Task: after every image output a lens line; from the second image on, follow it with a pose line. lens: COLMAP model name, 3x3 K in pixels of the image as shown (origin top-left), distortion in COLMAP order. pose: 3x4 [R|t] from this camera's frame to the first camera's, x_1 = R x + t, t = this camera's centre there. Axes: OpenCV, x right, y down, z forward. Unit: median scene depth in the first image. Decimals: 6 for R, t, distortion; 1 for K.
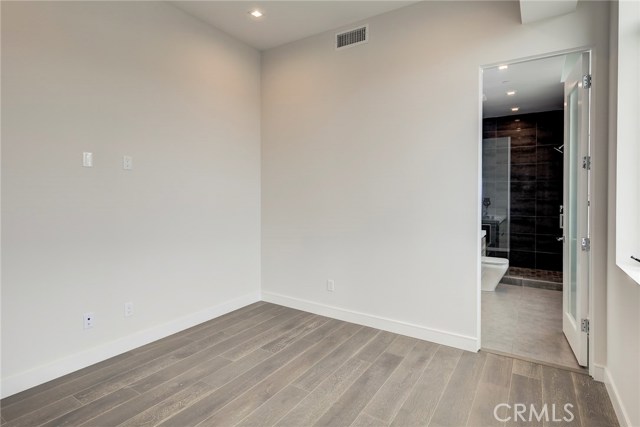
lens RADIAL K [[335.7, 0, 321.5], [0, 335.7, 196.1], [0, 0, 1]] dist [0.003005, -0.000304]
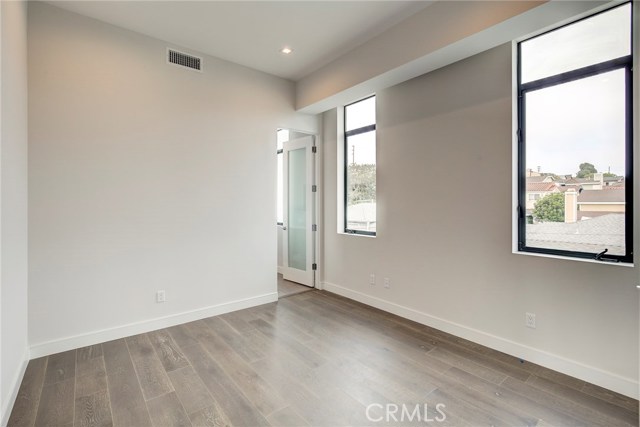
lens RADIAL K [[292.5, 0, 319.4], [0, 292.5, 208.5], [0, 0, 1]] dist [-0.000365, 0.000449]
pose [[0.312266, -0.018894, 0.949807, -0.780398], [0.013728, 0.999788, 0.015374, -0.002863], [-0.949895, 0.008238, 0.312459, 0.340124]]
